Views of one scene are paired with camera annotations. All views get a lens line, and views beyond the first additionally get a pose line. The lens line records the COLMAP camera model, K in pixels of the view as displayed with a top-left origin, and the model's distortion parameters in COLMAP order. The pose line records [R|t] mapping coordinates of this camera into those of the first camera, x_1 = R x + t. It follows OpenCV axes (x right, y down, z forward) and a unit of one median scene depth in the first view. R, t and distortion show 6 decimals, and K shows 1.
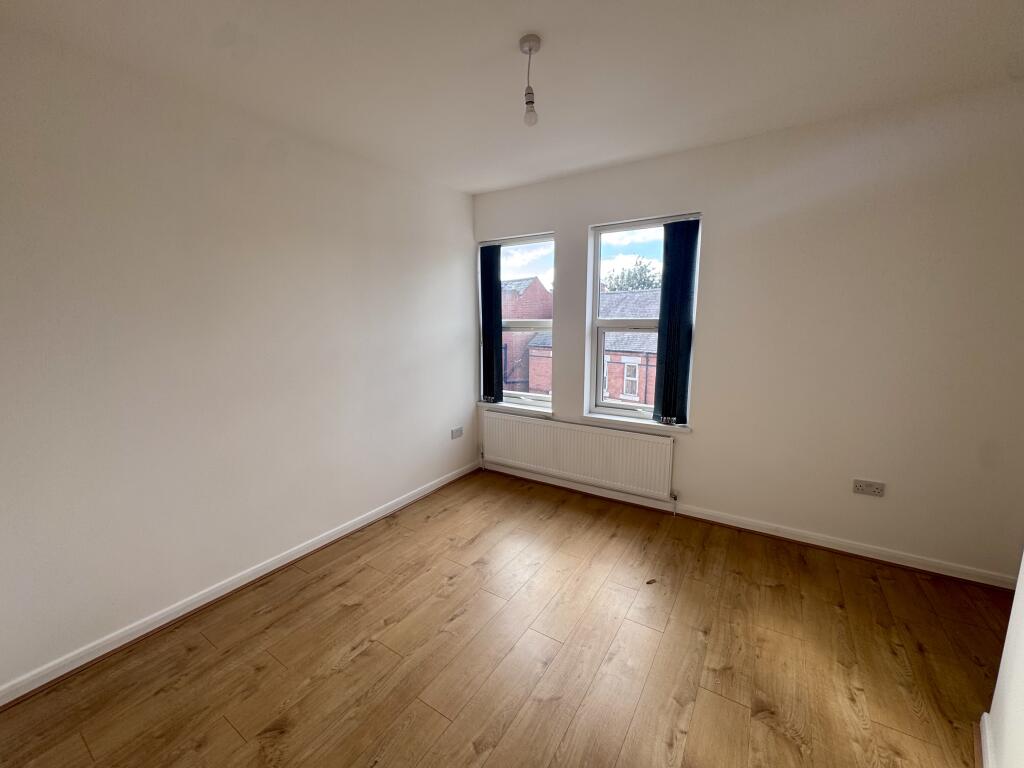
lens RADIAL K [[407.3, 0, 512.0], [0, 407.3, 384.0], [0, 0, 1]] dist [-0.000404, 0.000427]
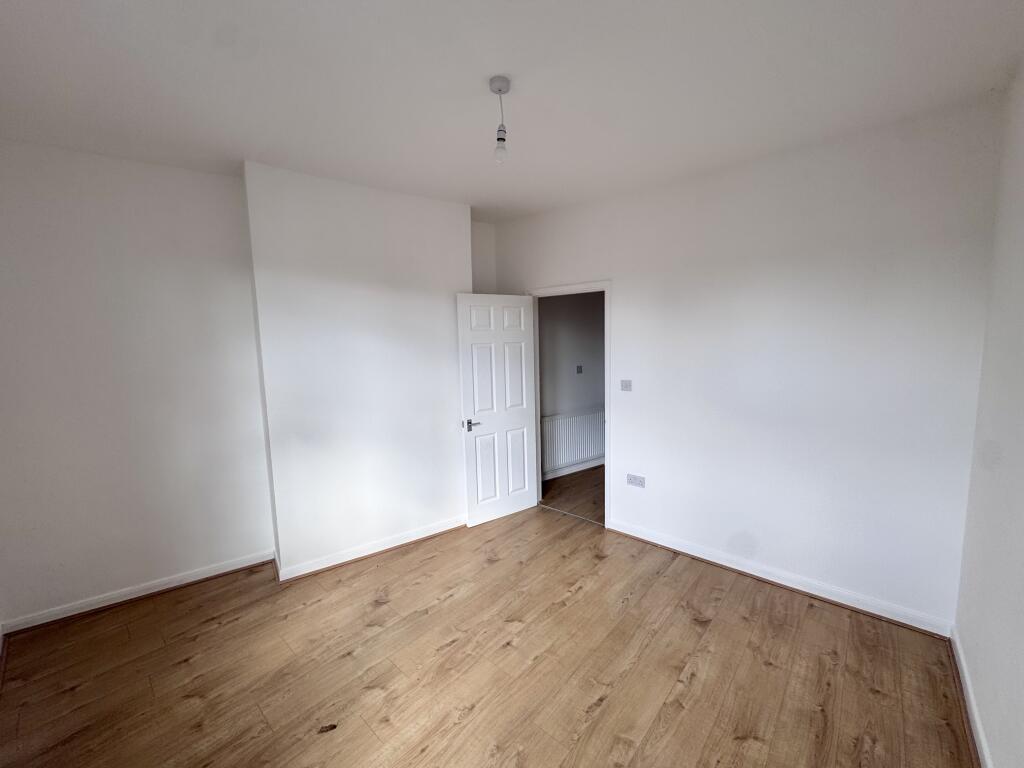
lens RADIAL K [[407.3, 0, 512.0], [0, 407.3, 384.0], [0, 0, 1]] dist [-0.000404, 0.000427]
pose [[-0.987224, 0.010931, 0.158963, -0.121634], [0.053071, 0.963239, 0.263353, -0.339302], [-0.150241, 0.268425, -0.951512, 1.914421]]
